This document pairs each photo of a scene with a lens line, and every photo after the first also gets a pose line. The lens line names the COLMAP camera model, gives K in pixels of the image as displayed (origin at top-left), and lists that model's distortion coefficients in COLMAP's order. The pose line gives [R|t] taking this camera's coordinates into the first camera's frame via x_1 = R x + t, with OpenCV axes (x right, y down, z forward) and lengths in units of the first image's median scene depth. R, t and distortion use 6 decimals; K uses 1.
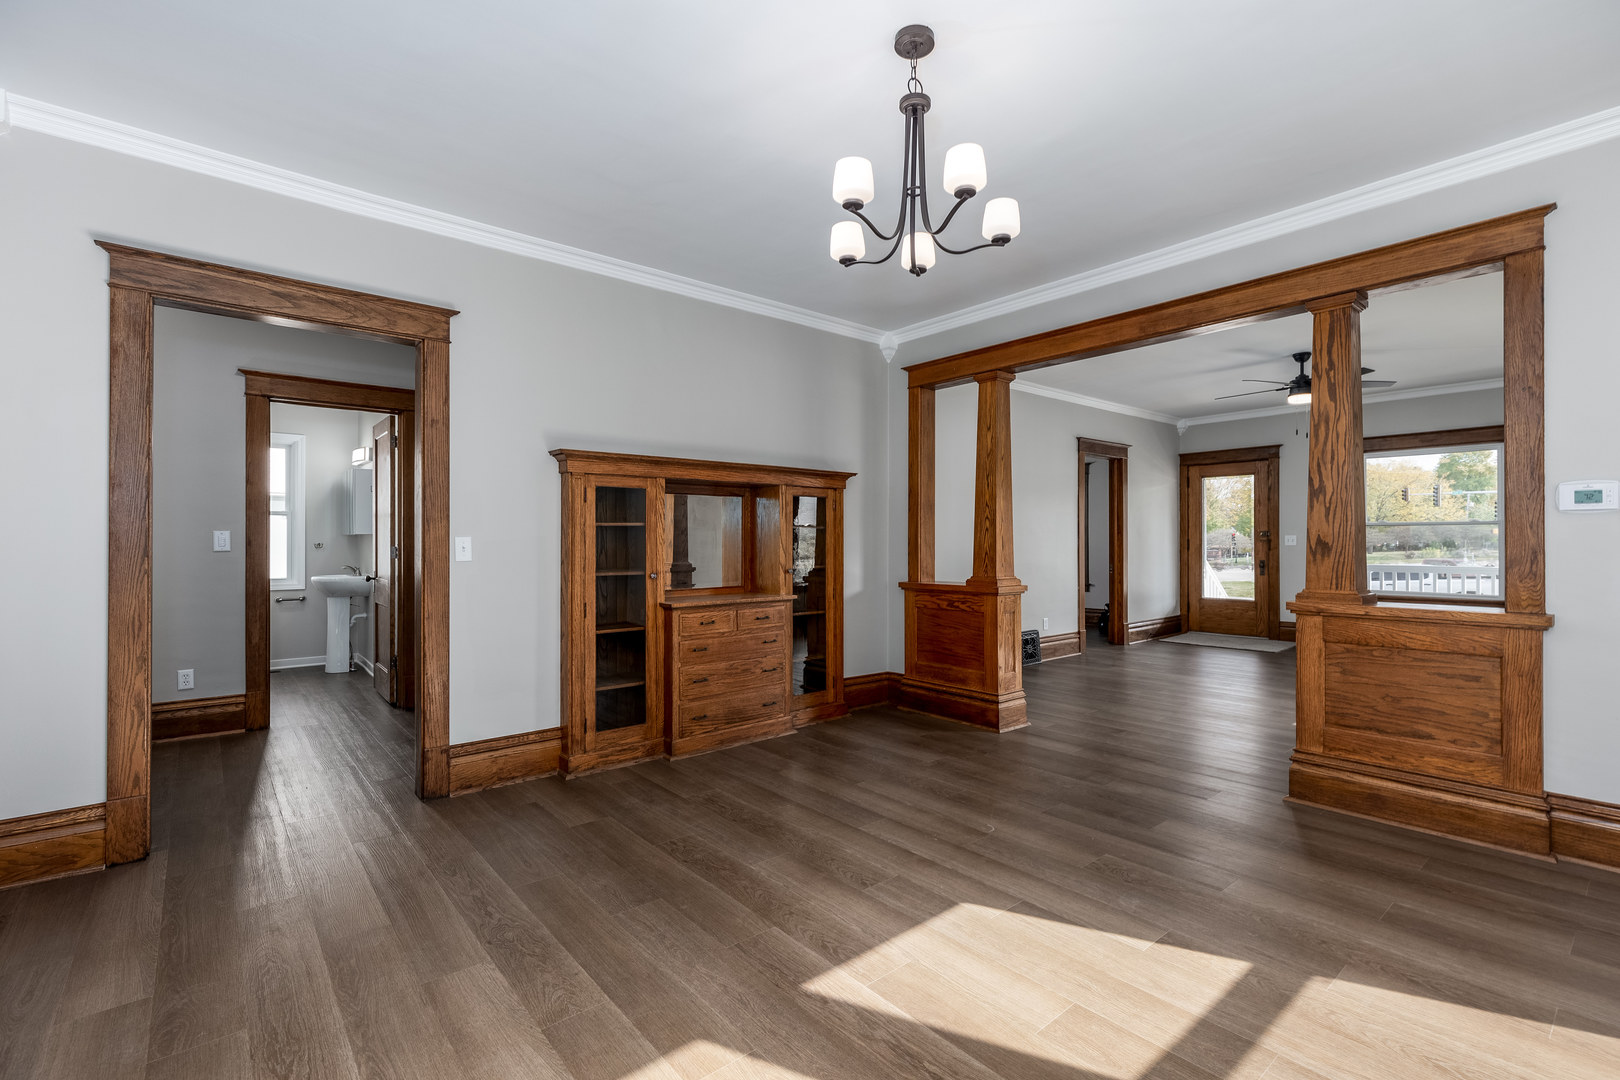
lens RADIAL K [[728.5, 0, 832.0], [0, 728.5, 539.0], [0, 0, 1]] dist [0.001694, 0.000230]
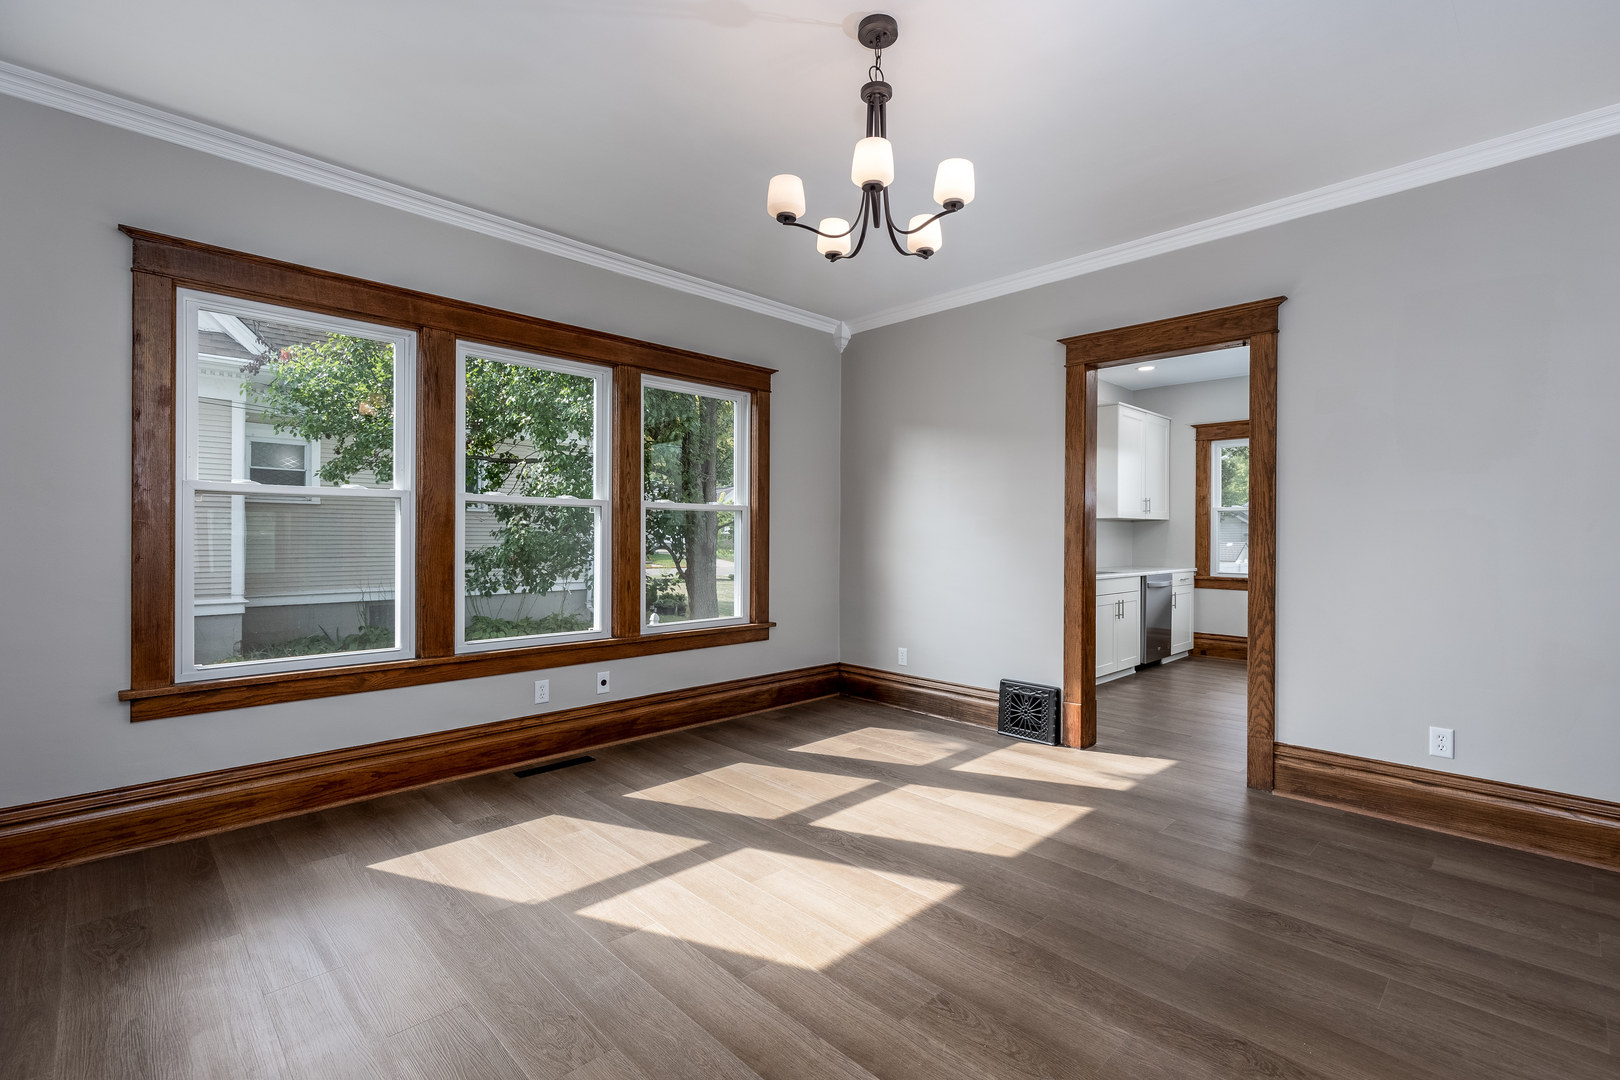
lens RADIAL K [[728.5, 0, 832.0], [0, 728.5, 539.0], [0, 0, 1]] dist [0.001694, 0.000230]
pose [[-0.997021, 0.001657, -0.077116, 0.243573], [0.001810, 0.999997, -0.001919, 0.012339], [0.077112, -0.002053, -0.997020, 1.981168]]
